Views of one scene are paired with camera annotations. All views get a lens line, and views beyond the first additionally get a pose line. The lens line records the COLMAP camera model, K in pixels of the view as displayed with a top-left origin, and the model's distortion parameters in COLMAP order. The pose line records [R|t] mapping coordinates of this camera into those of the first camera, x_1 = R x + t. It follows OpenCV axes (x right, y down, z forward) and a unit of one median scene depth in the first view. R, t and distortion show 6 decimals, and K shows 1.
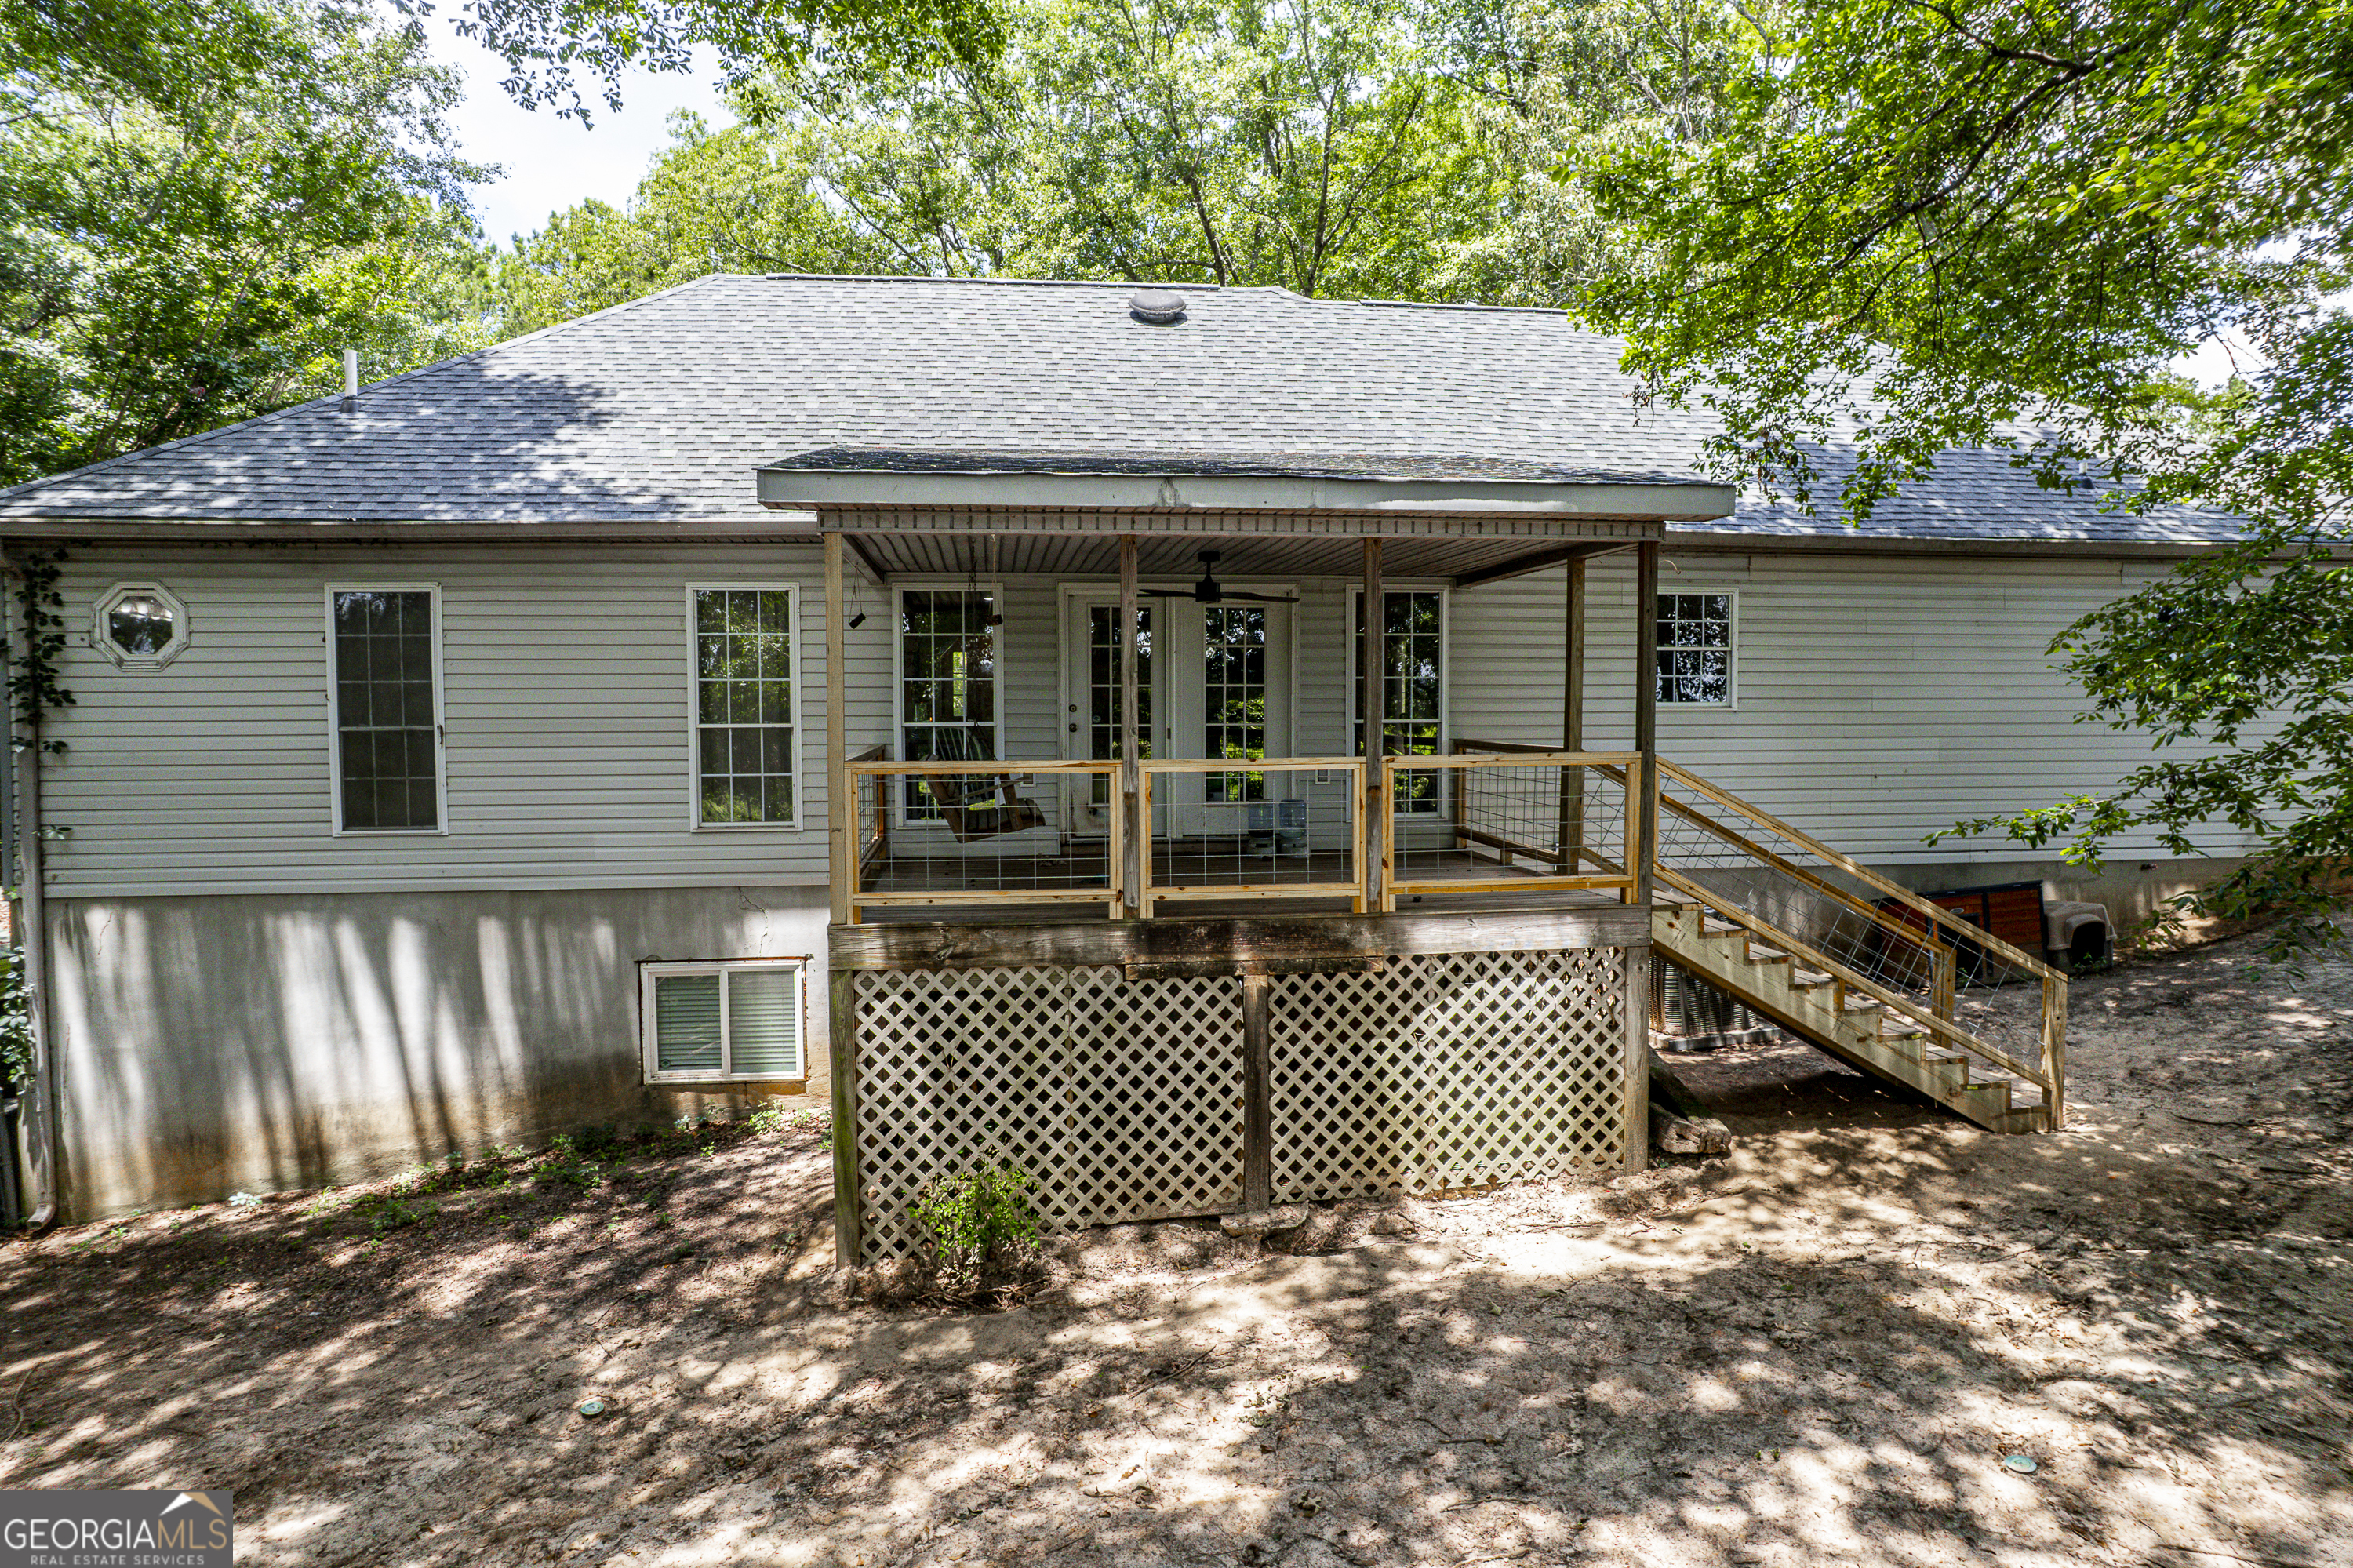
lens RADIAL K [[1488.6, 0, 1176.1], [0, 1488.6, 793.3], [0, 0, 1]] dist [-0.019847, 0.003661]
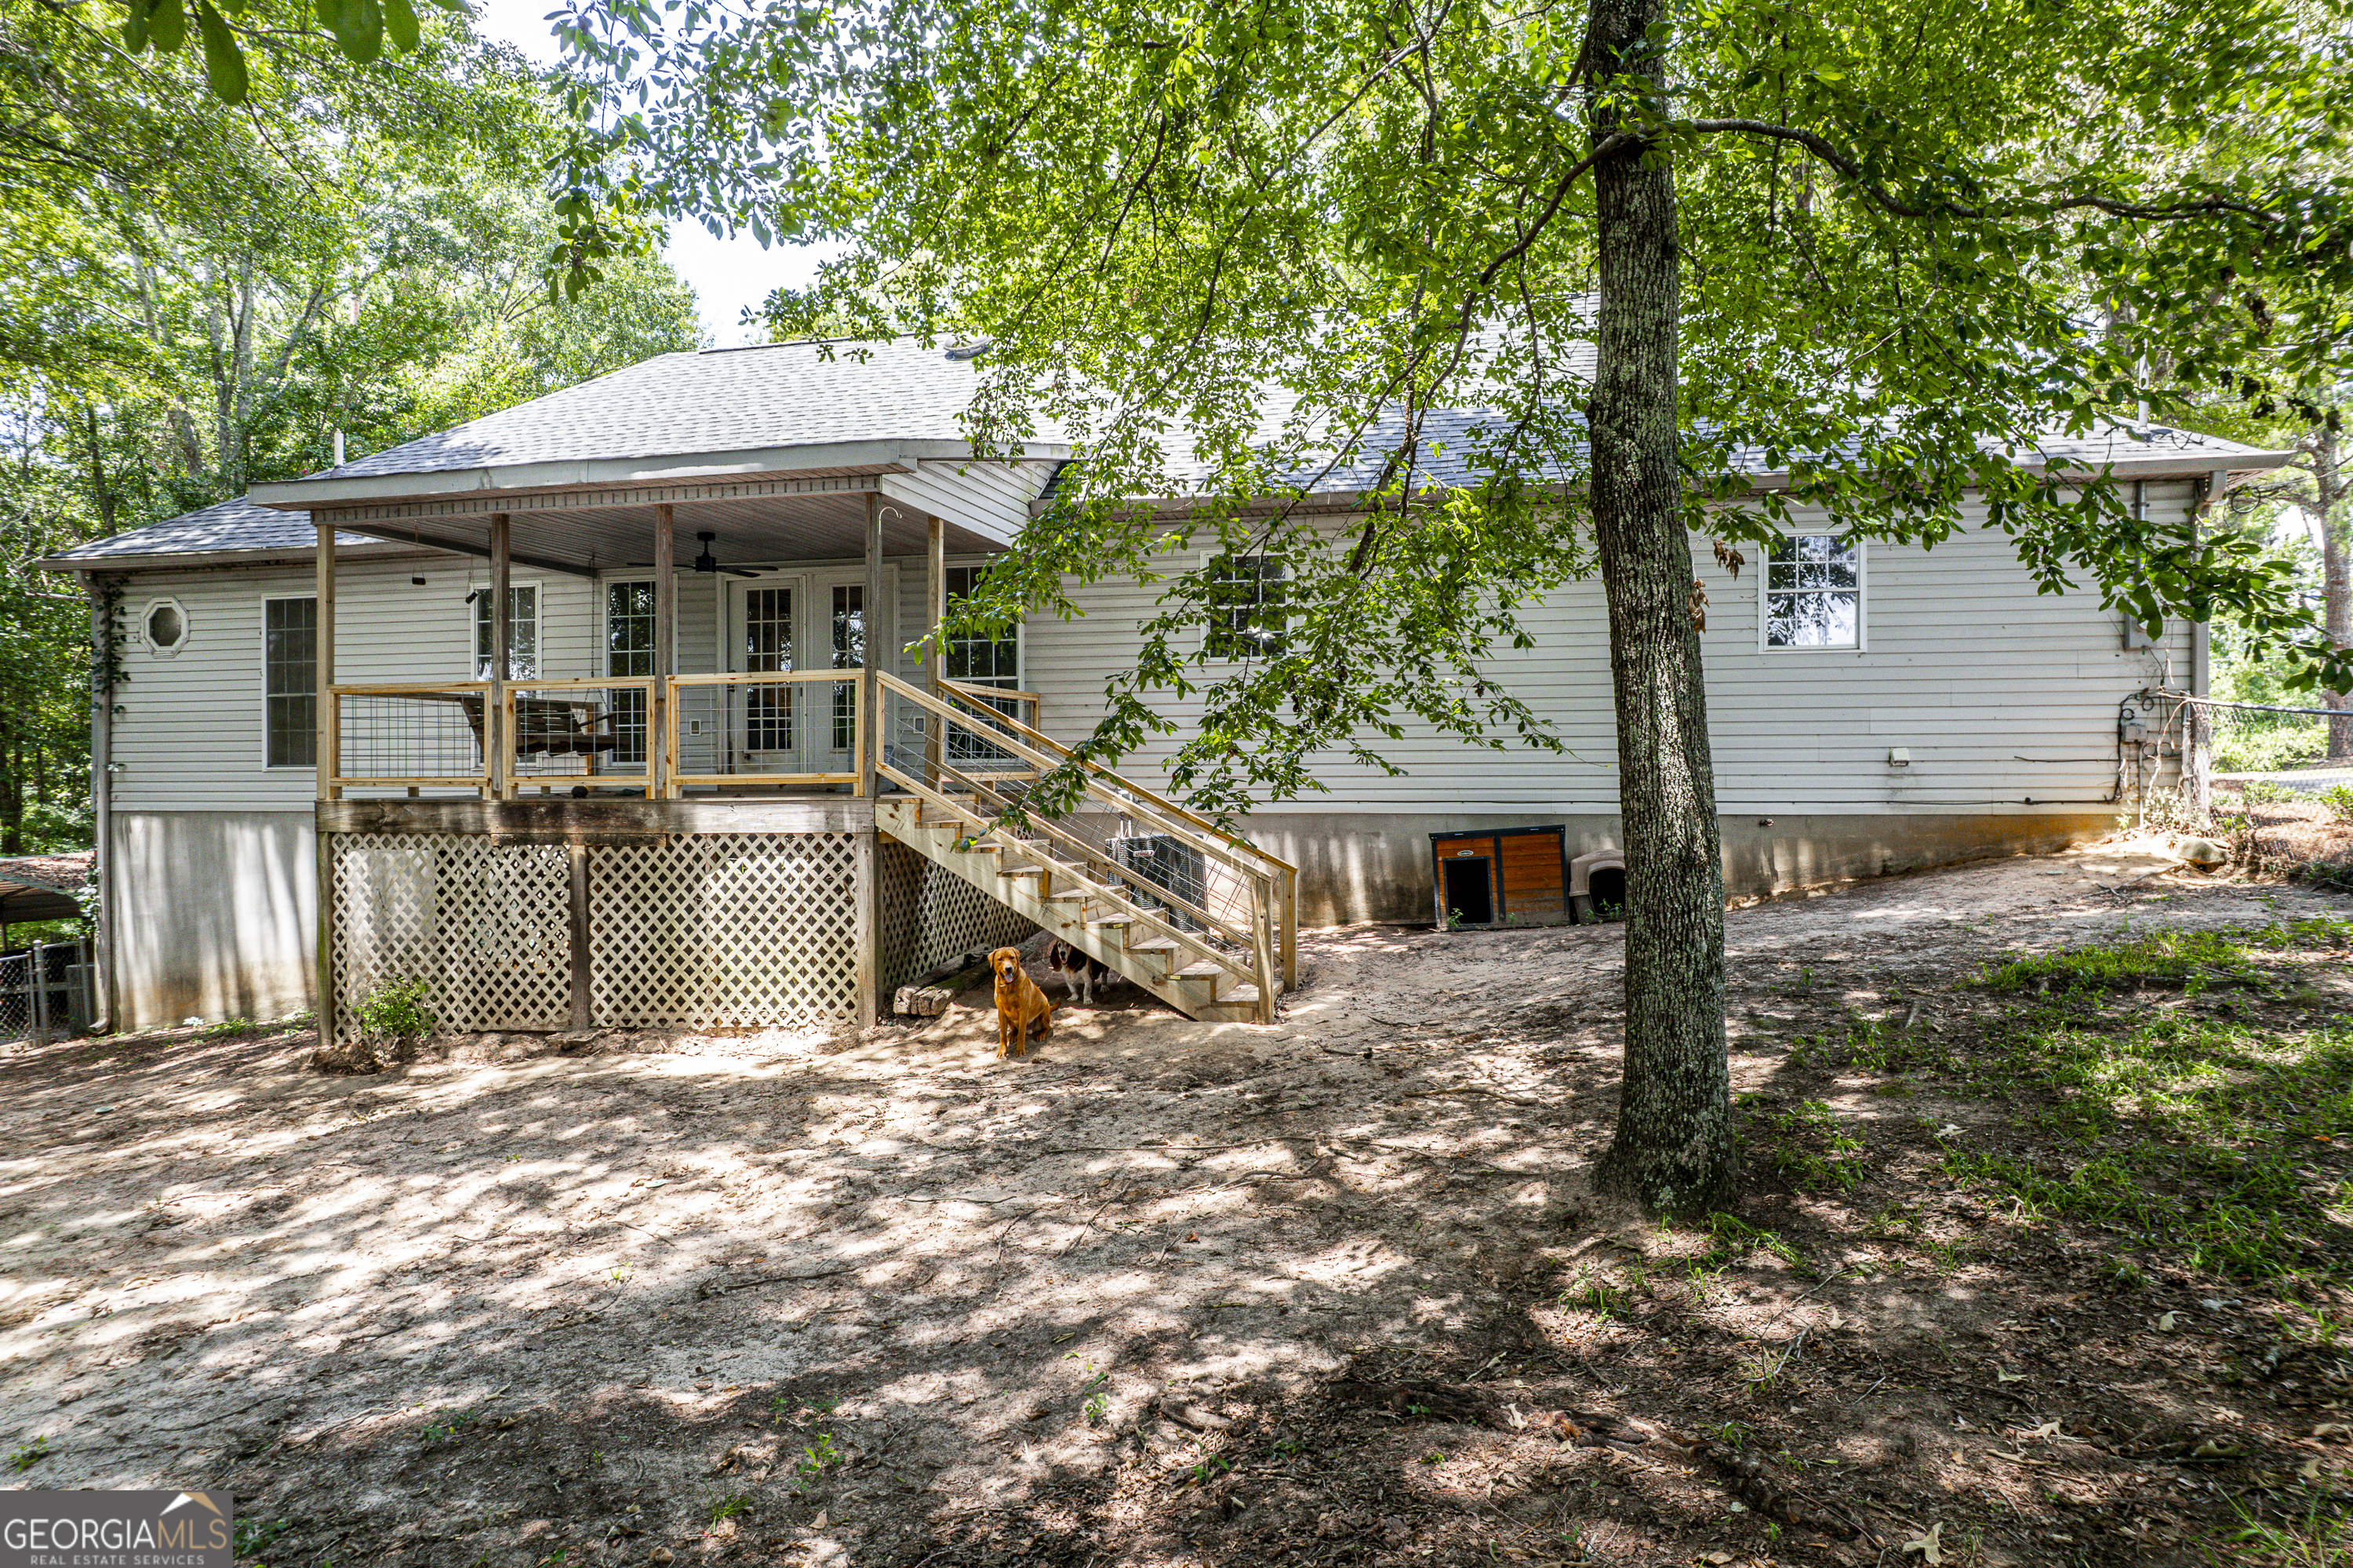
lens RADIAL K [[1567.9, 0, 1176.9], [0, 1567.9, 776.3], [0, 0, 1]] dist [-0.076205, 0.058560]
pose [[0.931593, -0.000310, -0.363504, 1.005635], [-0.019380, 0.998535, -0.050519, 0.117616], [0.362987, 0.054108, 0.930222, -0.067737]]
